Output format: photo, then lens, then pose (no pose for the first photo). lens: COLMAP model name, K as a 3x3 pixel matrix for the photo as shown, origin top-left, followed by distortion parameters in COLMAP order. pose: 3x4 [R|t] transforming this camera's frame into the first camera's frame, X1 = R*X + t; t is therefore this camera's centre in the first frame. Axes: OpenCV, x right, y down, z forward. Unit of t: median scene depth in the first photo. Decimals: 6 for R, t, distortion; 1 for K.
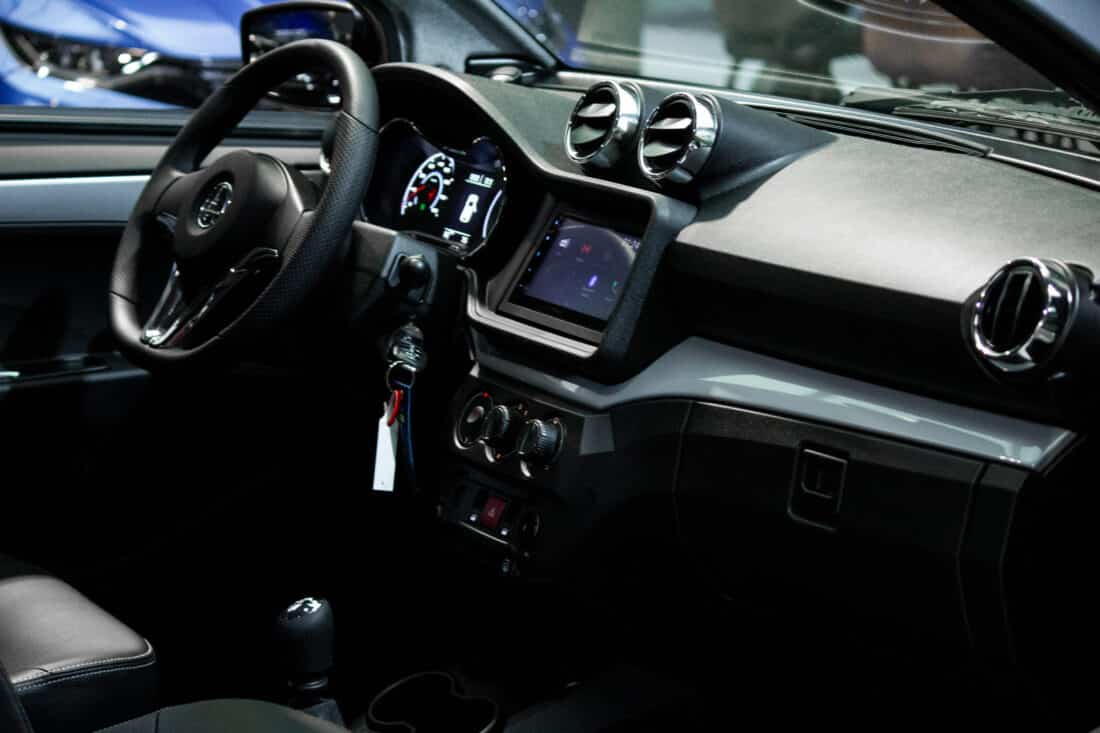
lens RADIAL K [[3098.5, 0, 550.0], [0, 3098.5, 366.5], [0, 0, 1]] dist [-0.291442, 0.531416]
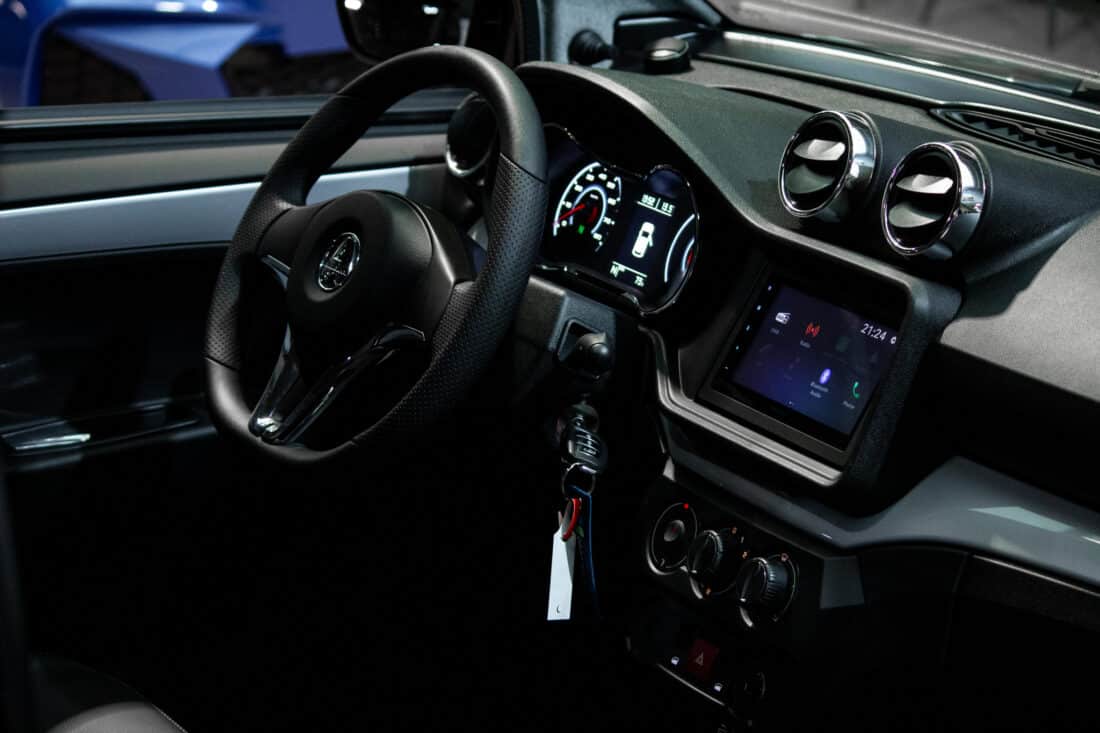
lens RADIAL K [[3098.5, 0, 550.0], [0, 3098.5, 366.5], [0, 0, 1]] dist [-0.291442, 0.531416]
pose [[0.999865, -0.016034, 0.003486, -0.057921], [0.015593, 0.994623, 0.102382, -0.109094], [-0.005109, -0.102314, 0.994739, 0.199044]]
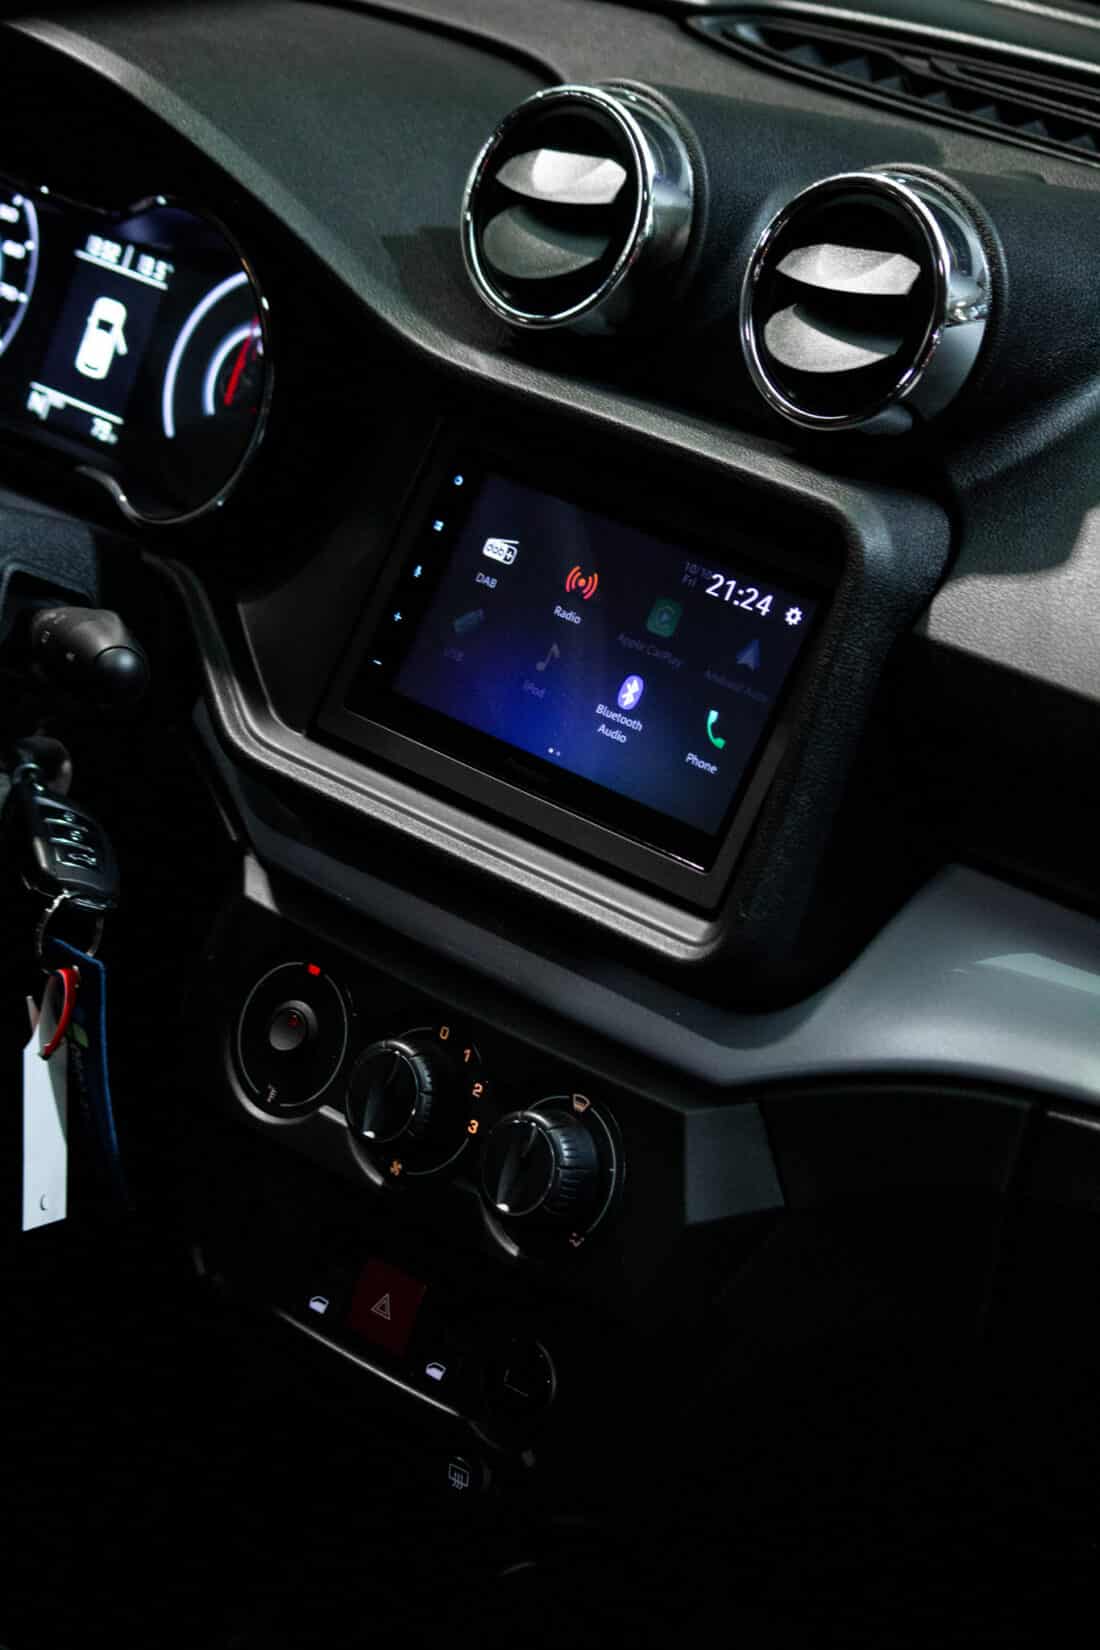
lens RADIAL K [[4936.6, 0, 727.4], [0, 4936.6, 824.2], [0, 0, 1]] dist [-0.379231, 1.463548]
pose [[0.957931, -0.110553, 0.264850, -0.126080], [0.037248, 0.962916, 0.267218, -0.161501], [-0.284570, -0.246111, 0.926525, 0.439837]]
